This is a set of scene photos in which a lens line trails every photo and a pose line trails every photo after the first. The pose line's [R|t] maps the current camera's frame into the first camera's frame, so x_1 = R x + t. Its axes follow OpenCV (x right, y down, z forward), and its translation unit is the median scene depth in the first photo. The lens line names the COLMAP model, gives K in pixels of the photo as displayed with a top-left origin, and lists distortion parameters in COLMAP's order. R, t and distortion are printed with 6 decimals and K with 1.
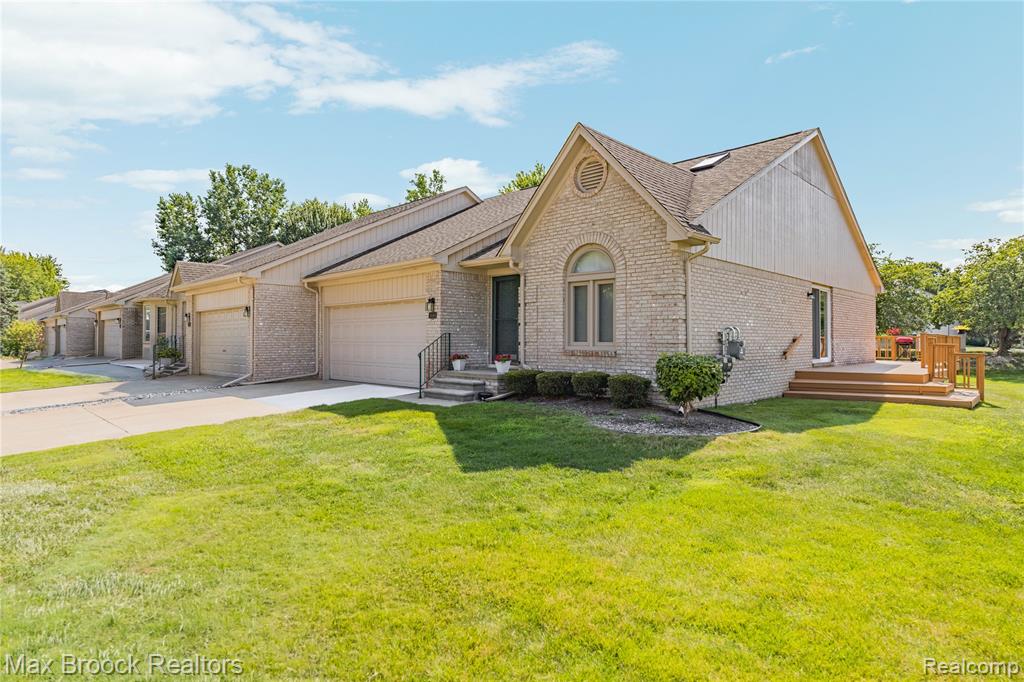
lens RADIAL K [[570.7, 0, 512.0], [0, 570.7, 335.8], [0, 0, 1]] dist [0.002912, -0.000230]
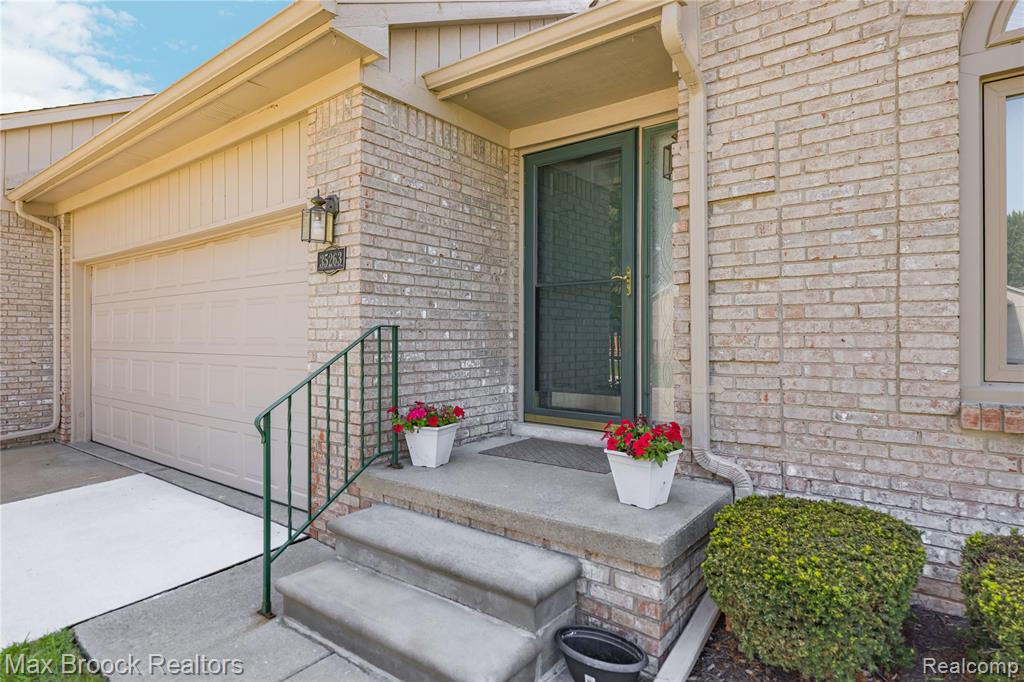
lens RADIAL K [[570.7, 0, 512.0], [0, 570.7, 335.8], [0, 0, 1]] dist [0.002912, -0.000230]
pose [[0.992754, -0.003086, 0.120121, -0.086816], [0.002433, 0.999981, 0.005587, -0.001593], [-0.120136, -0.005254, 0.992744, 0.726111]]
